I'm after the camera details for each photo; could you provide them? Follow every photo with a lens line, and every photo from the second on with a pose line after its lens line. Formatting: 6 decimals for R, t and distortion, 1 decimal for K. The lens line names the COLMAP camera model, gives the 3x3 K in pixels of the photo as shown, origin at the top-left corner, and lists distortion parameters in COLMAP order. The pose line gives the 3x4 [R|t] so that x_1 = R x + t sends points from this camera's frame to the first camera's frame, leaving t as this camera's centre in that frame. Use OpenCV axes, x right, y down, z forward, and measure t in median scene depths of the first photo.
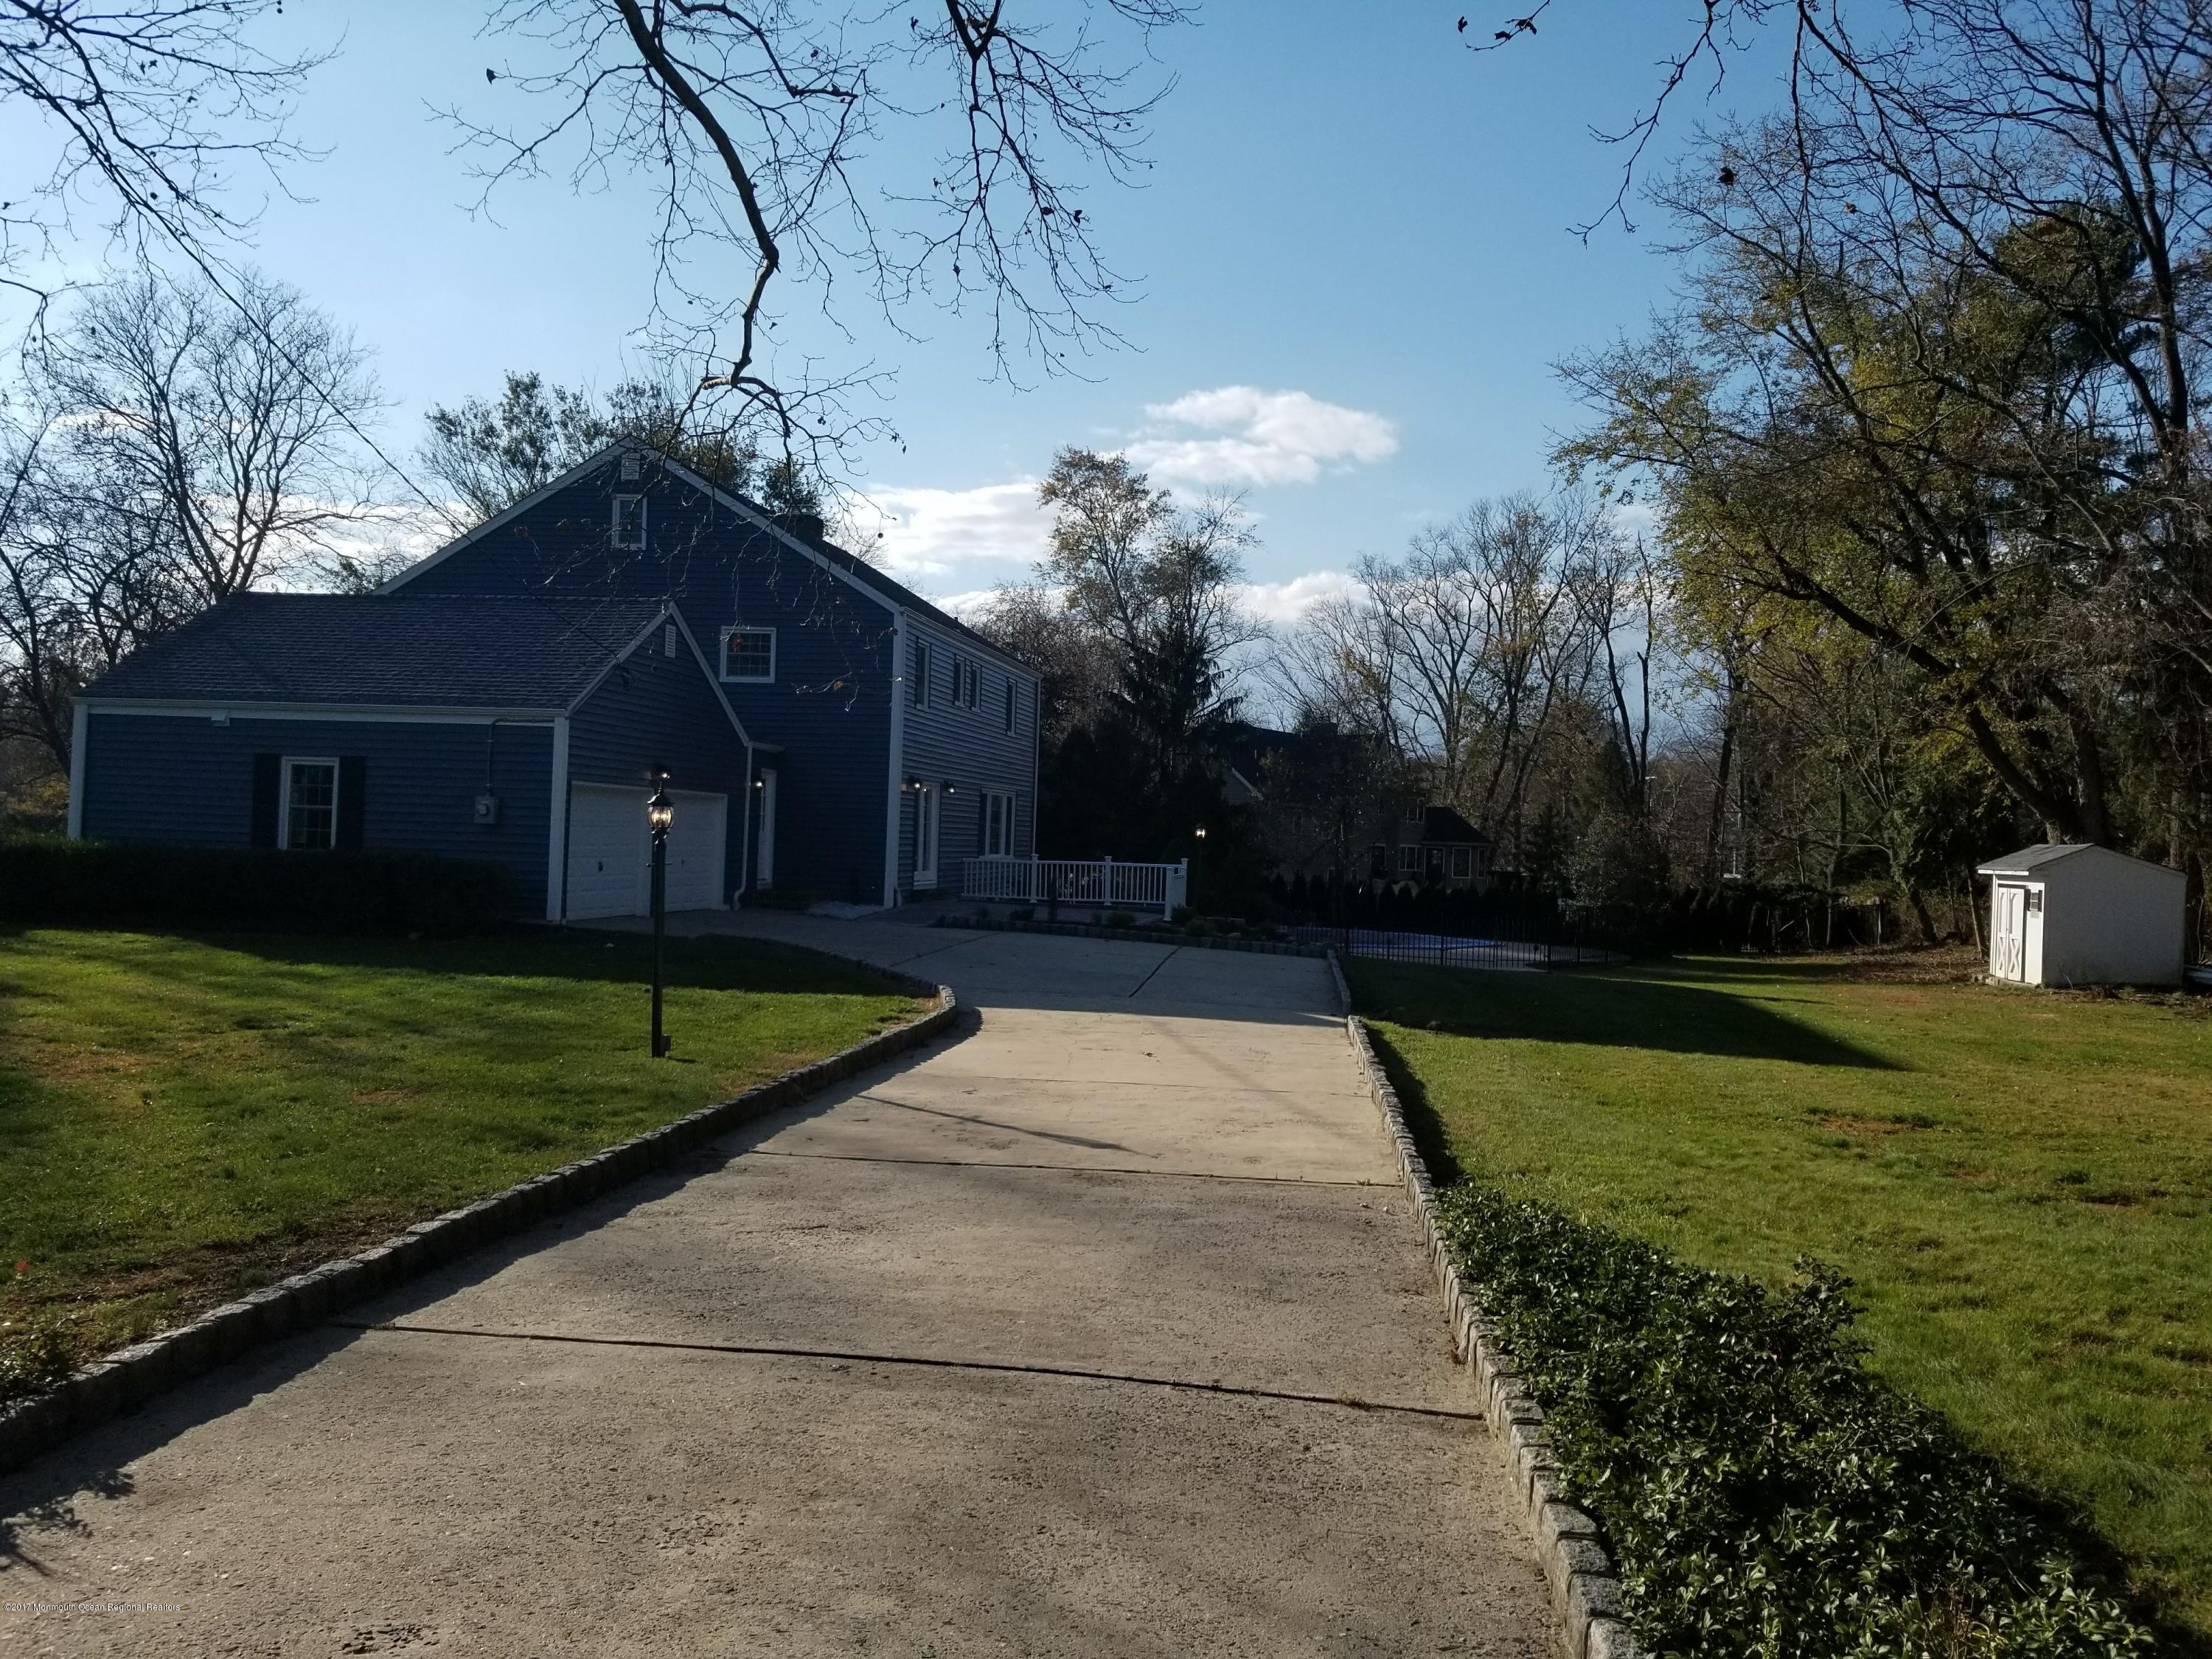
lens RADIAL K [[1721.9, 0, 1117.5], [0, 1721.9, 840.5], [0, 0, 1]] dist [0.065033, -0.113647]
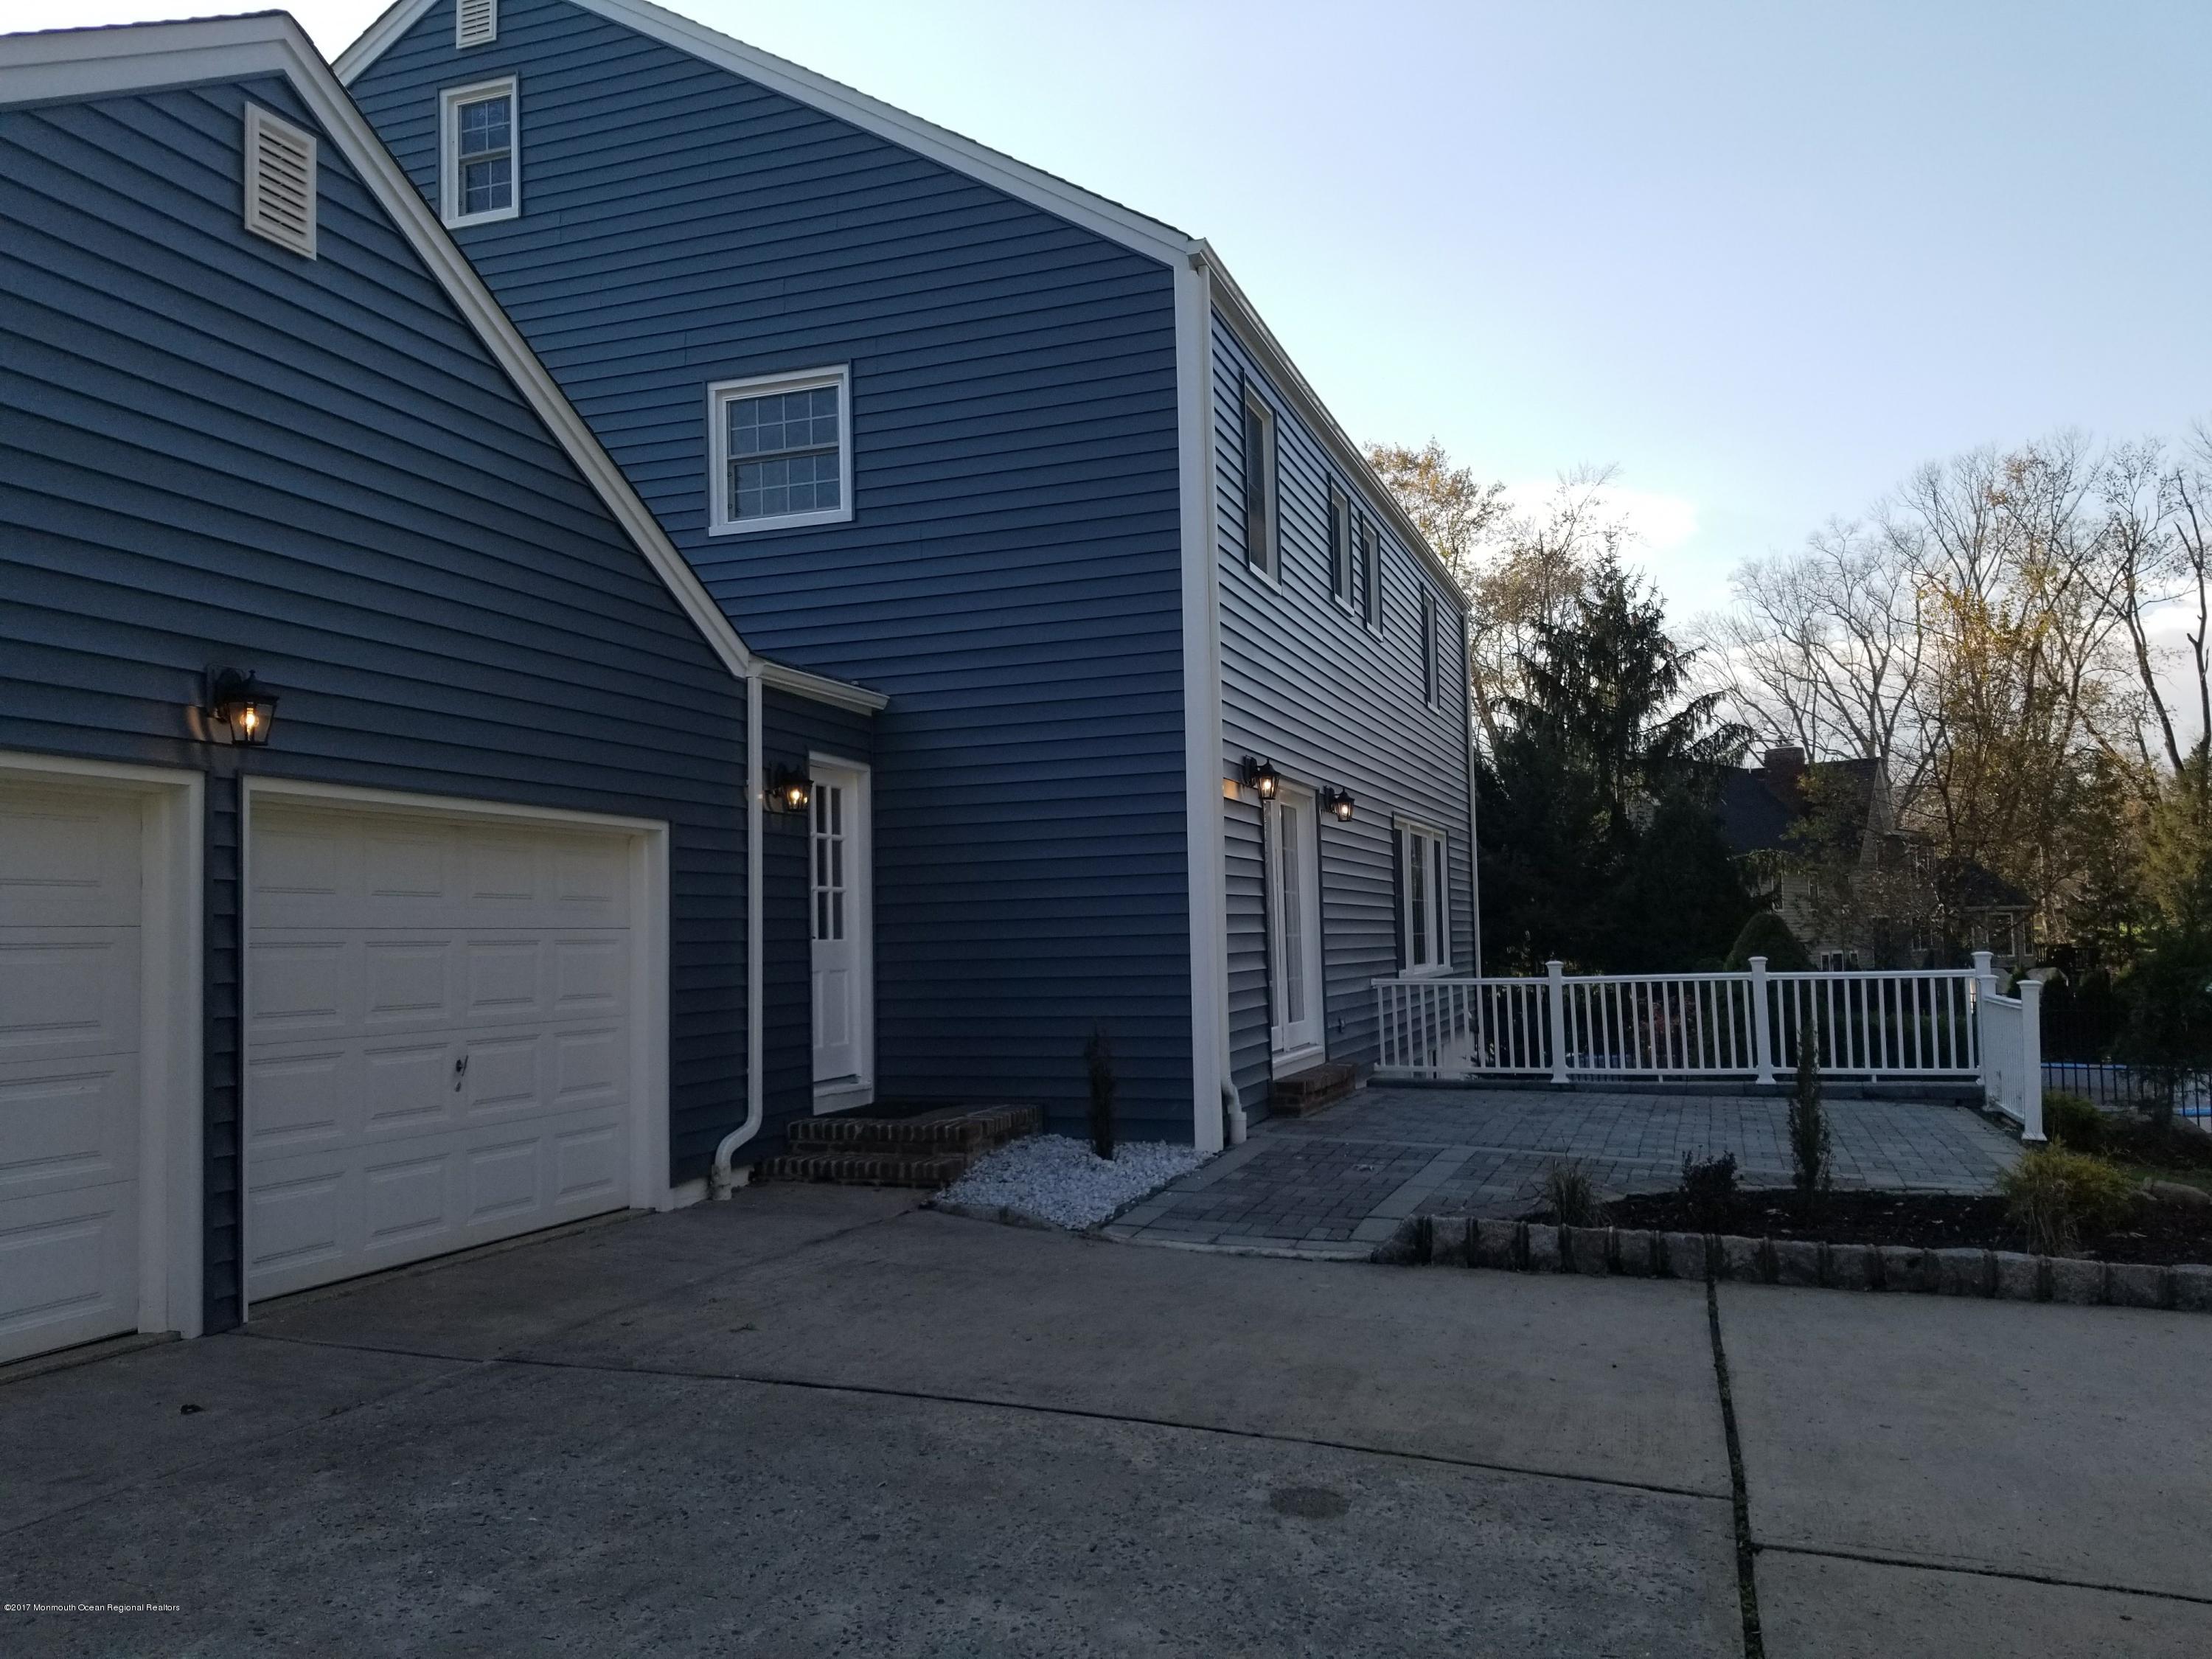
lens RADIAL K [[1721.9, 0, 1076.2], [0, 1721.9, 855.9], [0, 0, 1]] dist [0.065033, -0.113647]
pose [[0.980122, -0.066539, -0.186904, -0.085286], [0.056742, 0.996744, -0.057291, 0.000193], [0.190108, 0.045547, 0.980706, 0.616249]]
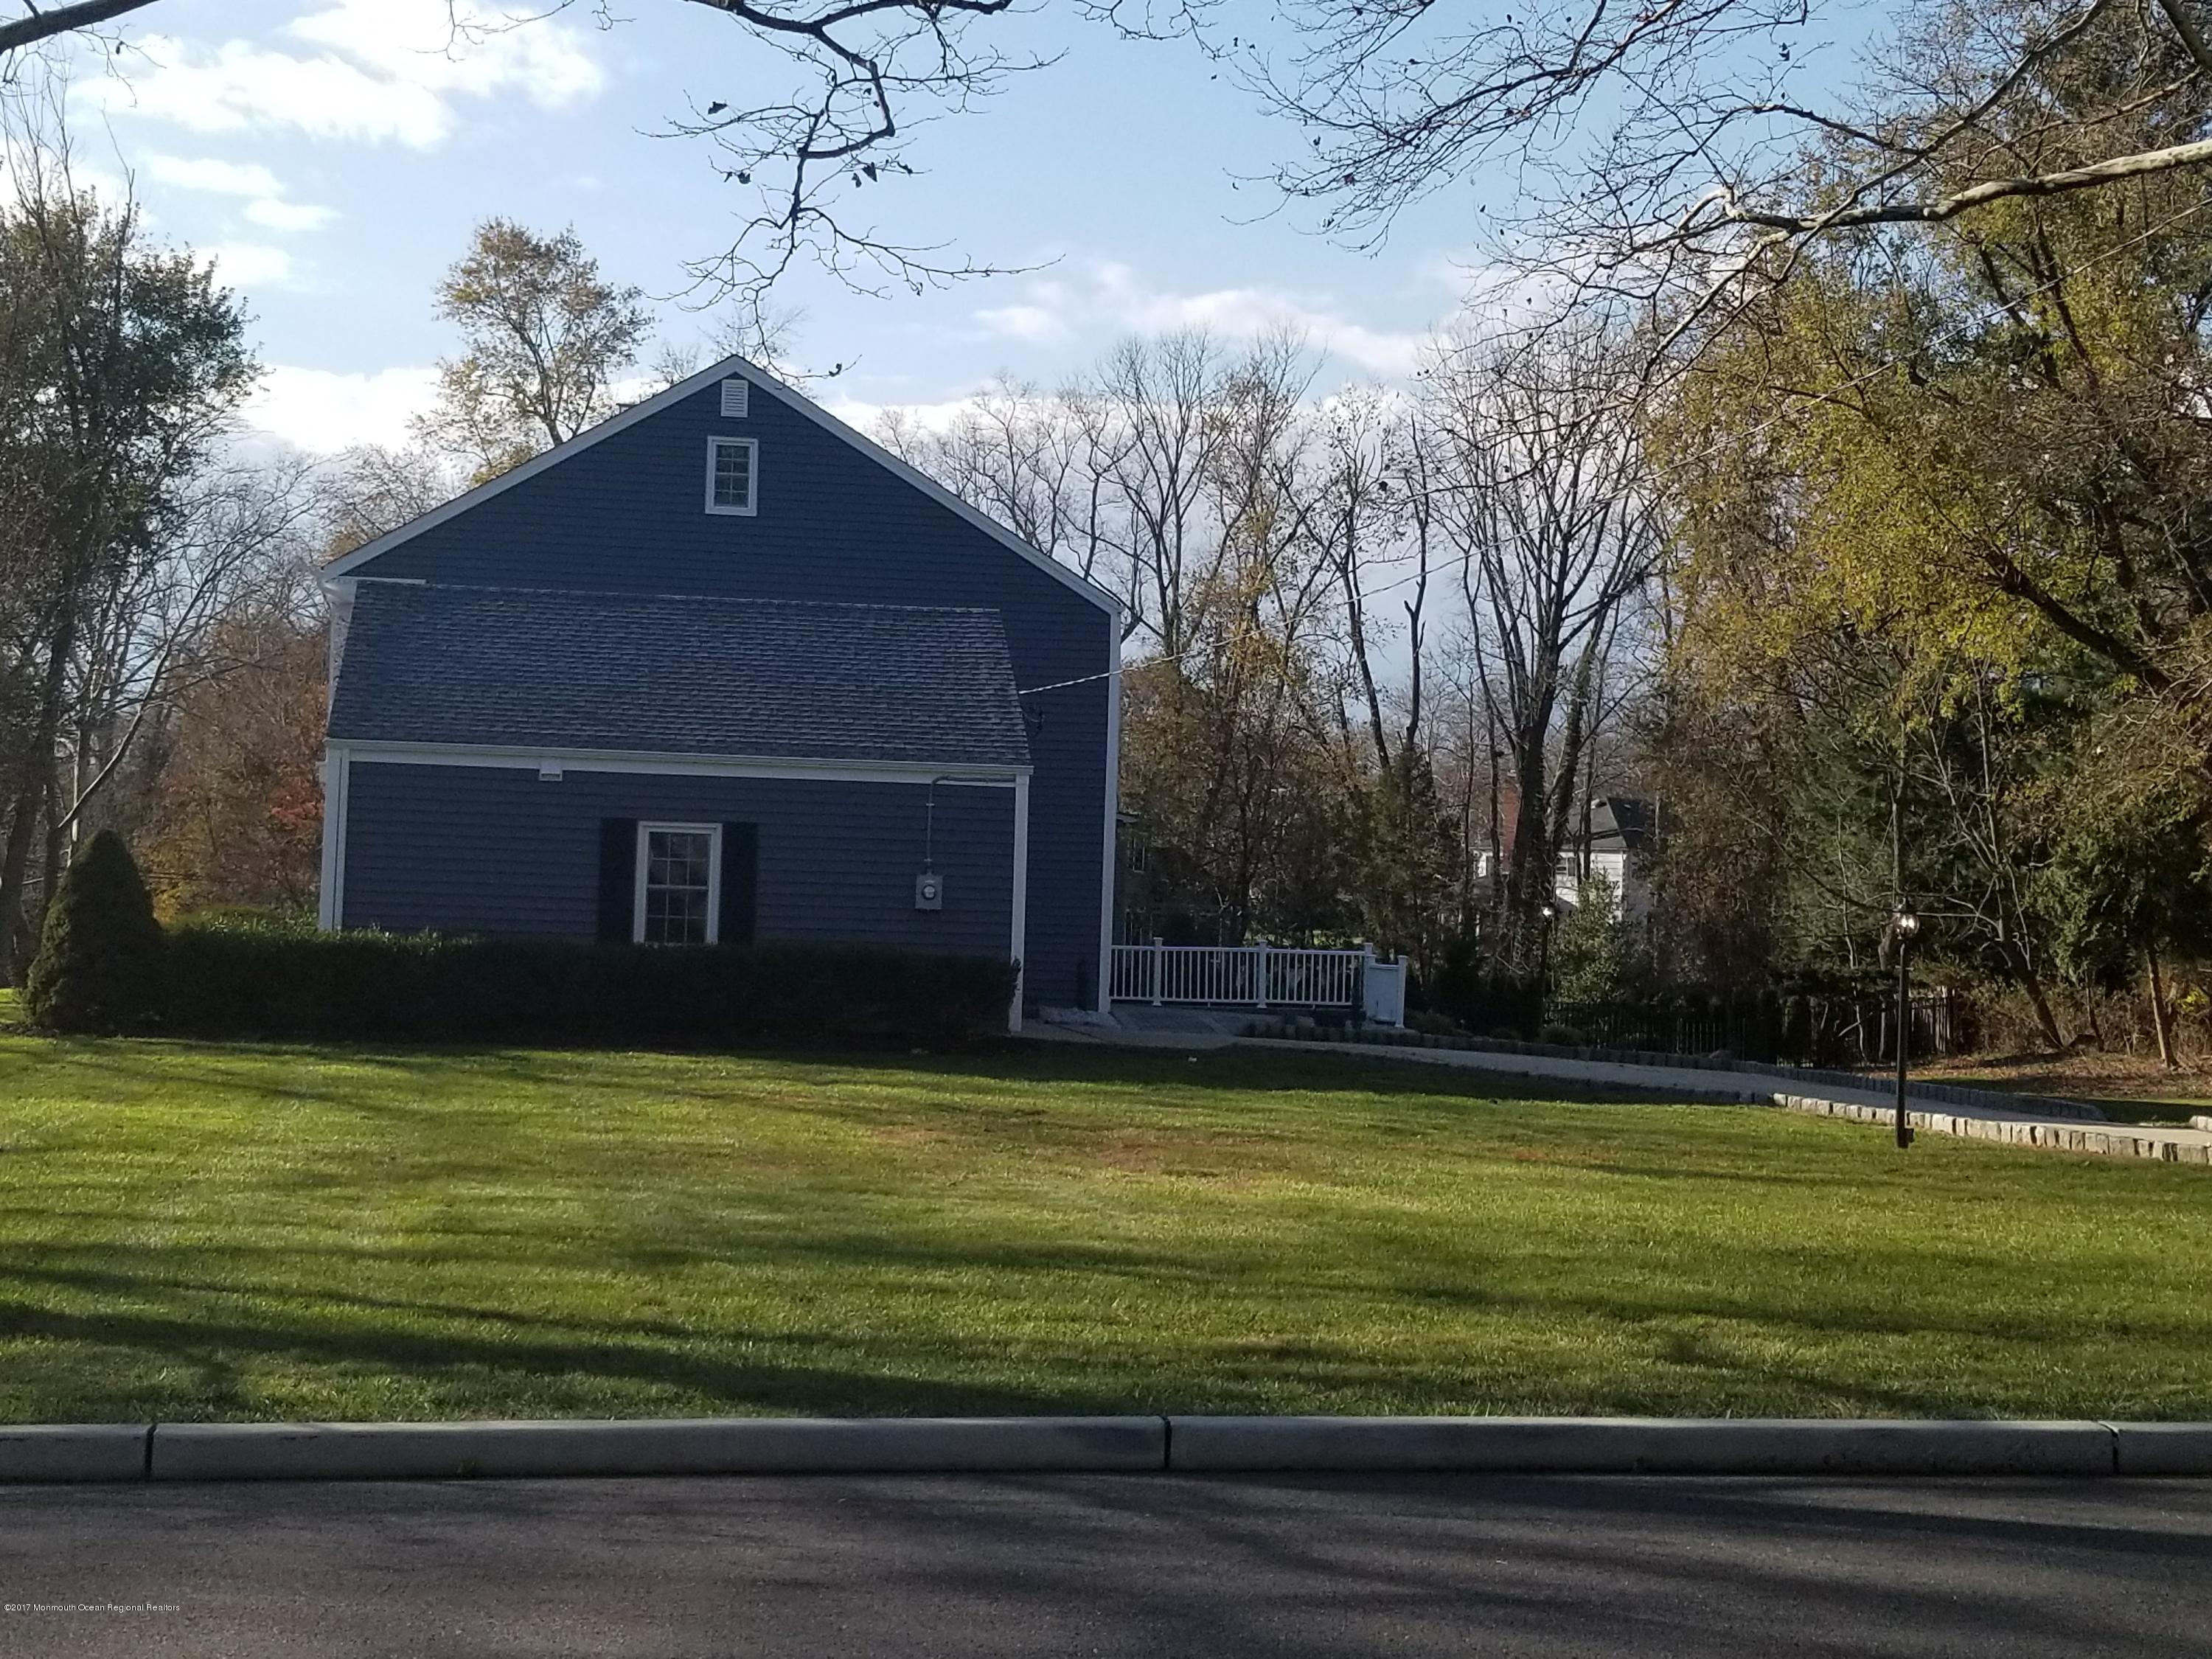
lens RADIAL K [[1721.9, 0, 1101.5], [0, 1721.9, 843.1], [0, 0, 1]] dist [0.065033, -0.113647]
pose [[0.981346, 0.011898, 0.191883, 0.233570], [-0.005060, 0.999336, -0.036086, 0.010461], [-0.192185, 0.034441, 0.980754, 1.274276]]
